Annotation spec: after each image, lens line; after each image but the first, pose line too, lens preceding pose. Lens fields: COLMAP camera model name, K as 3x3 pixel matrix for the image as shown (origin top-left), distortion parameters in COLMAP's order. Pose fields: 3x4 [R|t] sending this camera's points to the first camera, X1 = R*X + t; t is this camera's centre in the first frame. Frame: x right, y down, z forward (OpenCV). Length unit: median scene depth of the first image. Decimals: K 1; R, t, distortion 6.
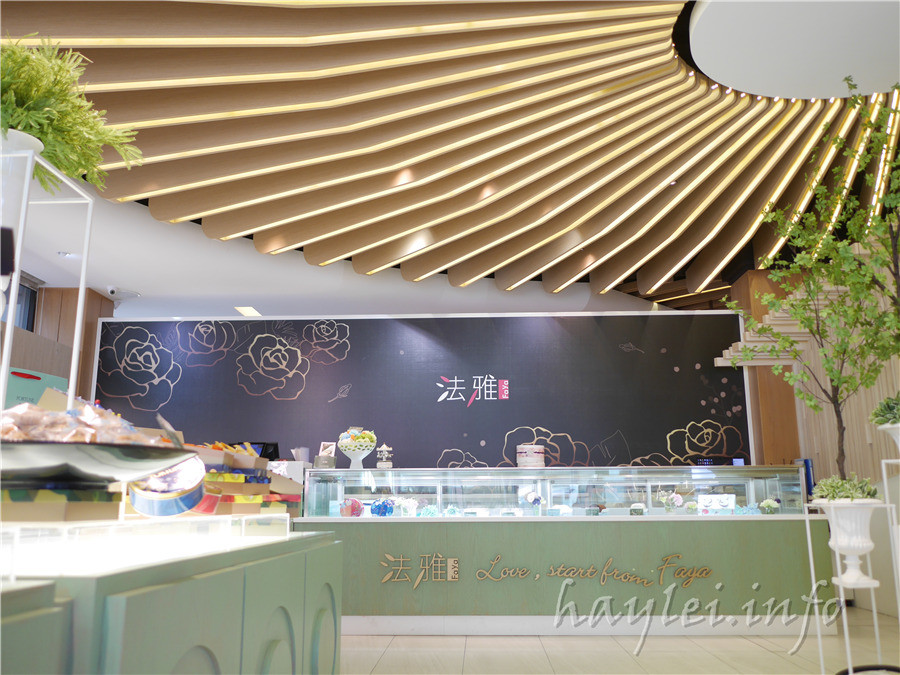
lens RADIAL K [[776.1, 0, 450.0], [0, 776.1, 337.5], [0, 0, 1]] dist [-0.027538, 0.014684]
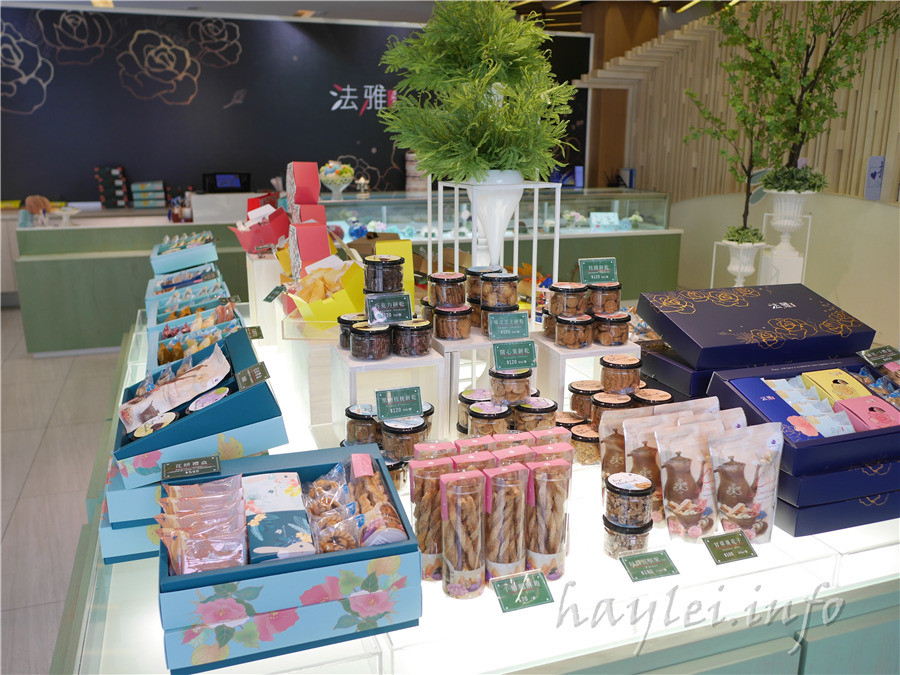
lens RADIAL K [[776.1, 0, 450.0], [0, 776.1, 337.5], [0, 0, 1]] dist [-0.027538, 0.014684]
pose [[0.926155, -0.086054, 0.367195, -0.274833], [-0.086531, 0.899162, 0.428976, -0.102518], [-0.367083, -0.429072, 0.825317, -0.060370]]
